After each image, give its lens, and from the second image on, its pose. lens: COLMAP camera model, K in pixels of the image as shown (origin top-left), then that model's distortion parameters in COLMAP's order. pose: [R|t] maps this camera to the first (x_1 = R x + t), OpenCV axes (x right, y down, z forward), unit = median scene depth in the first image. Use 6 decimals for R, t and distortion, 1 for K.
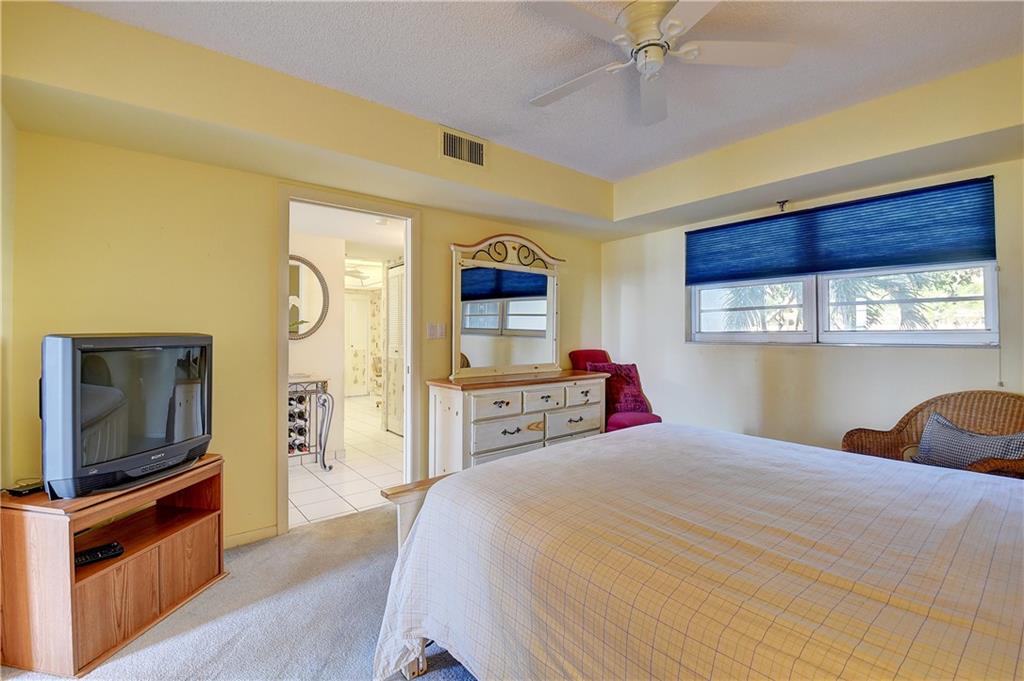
lens RADIAL K [[449.5, 0, 511.6], [0, 449.5, 343.4], [0, 0, 1]] dist [-0.008970, -0.010254]
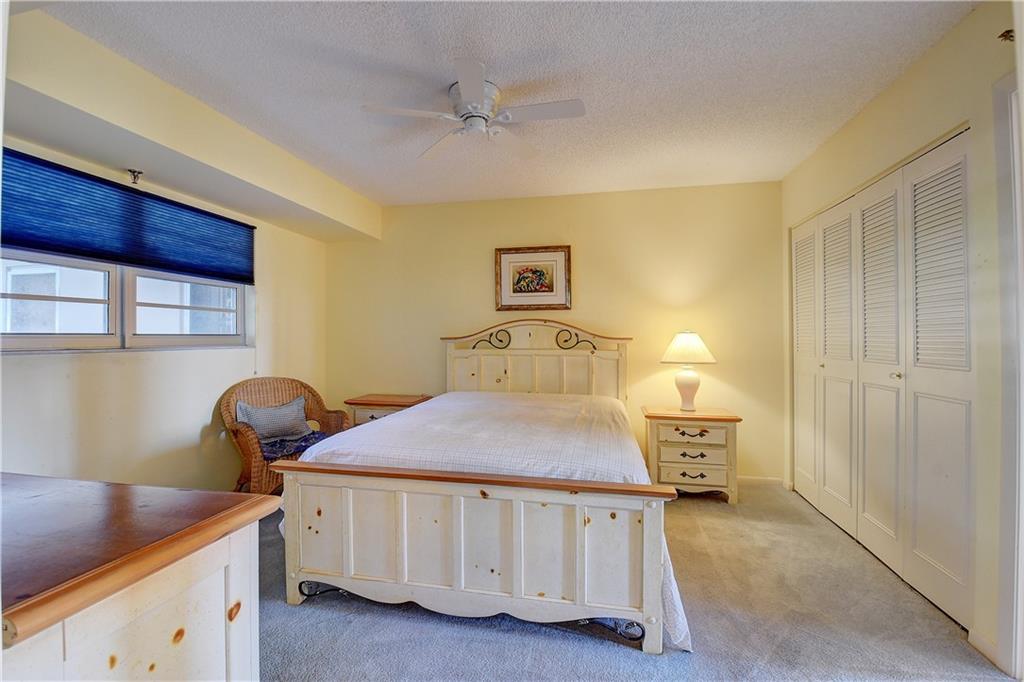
lens RADIAL K [[449.5, 0, 513.9], [0, 449.5, 332.9], [0, 0, 1]] dist [-0.008970, -0.010254]
pose [[-0.624094, -0.009312, 0.781294, -0.450965], [-0.011135, 0.999933, 0.003024, -0.041758], [-0.781270, -0.006812, -0.624156, 0.998649]]
